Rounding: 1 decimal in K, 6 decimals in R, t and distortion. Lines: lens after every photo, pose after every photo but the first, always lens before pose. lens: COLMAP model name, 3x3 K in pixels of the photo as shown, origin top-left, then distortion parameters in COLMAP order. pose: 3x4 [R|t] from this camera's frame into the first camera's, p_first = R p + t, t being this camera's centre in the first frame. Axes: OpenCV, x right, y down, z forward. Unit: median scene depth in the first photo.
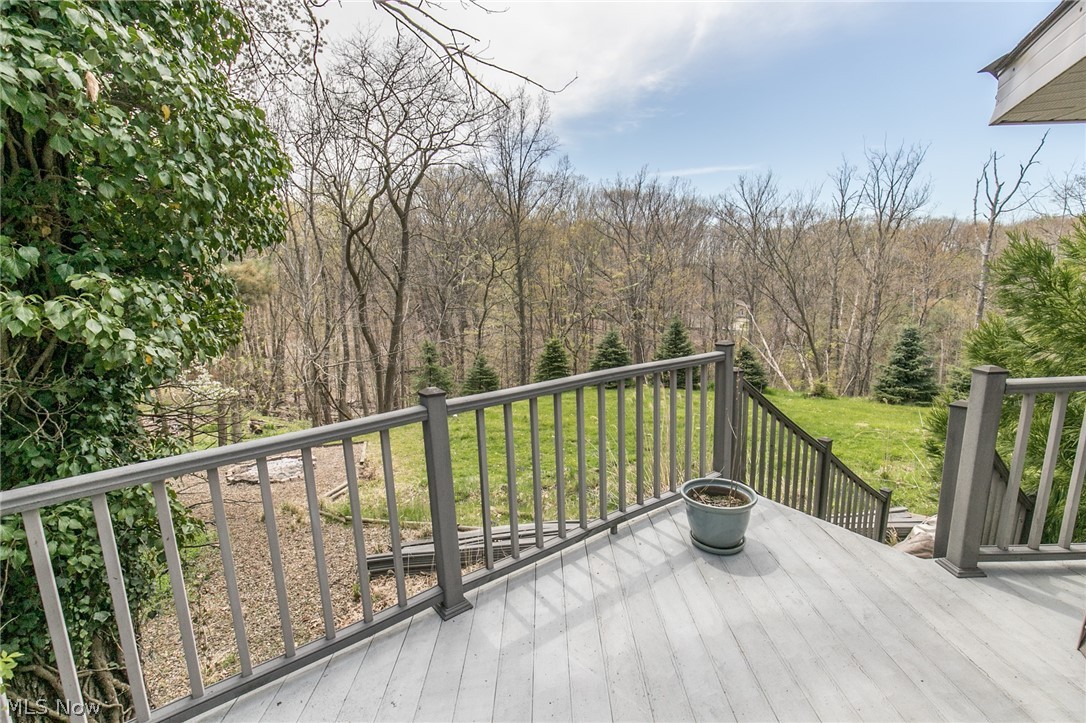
lens RADIAL K [[491.7, 0, 550.1], [0, 491.7, 367.4], [0, 0, 1]] dist [-0.004894, 0.003023]
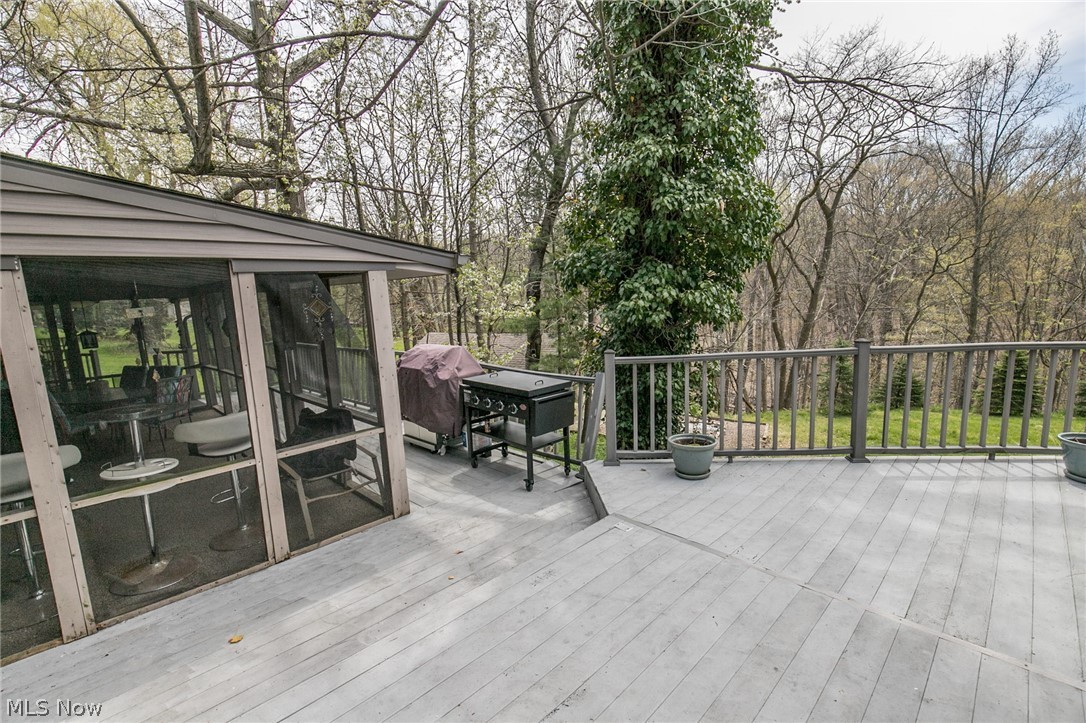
lens RADIAL K [[491.7, 0, 550.3], [0, 491.7, 366.5], [0, 0, 1]] dist [-0.004894, 0.003023]
pose [[0.714624, 0.108582, -0.691030, 0.014458], [-0.107598, 0.993185, 0.044788, 0.012502], [0.691184, 0.042347, 0.721437, -0.077811]]
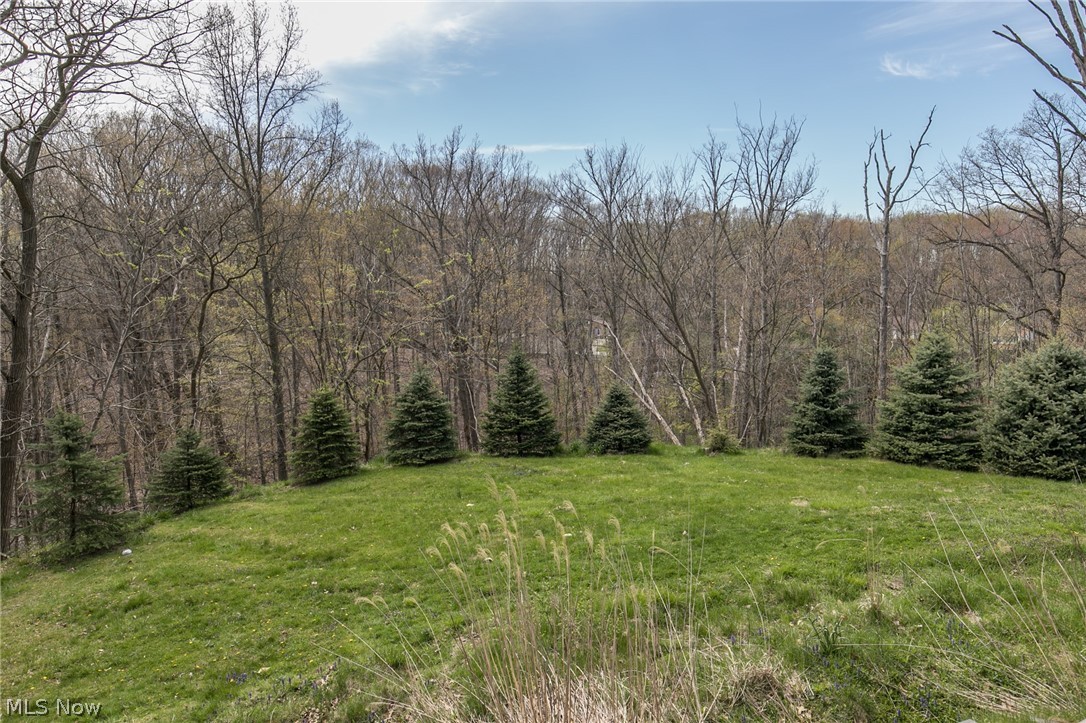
lens RADIAL K [[672.9, 0, 554.3], [0, 672.9, 366.5], [0, 0, 1]] dist [0.016828, 0.000966]
pose [[0.951496, -0.048942, 0.303744, 0.020899], [0.067918, 0.996323, -0.052220, -0.019705], [-0.300072, 0.070317, 0.951321, 0.093519]]
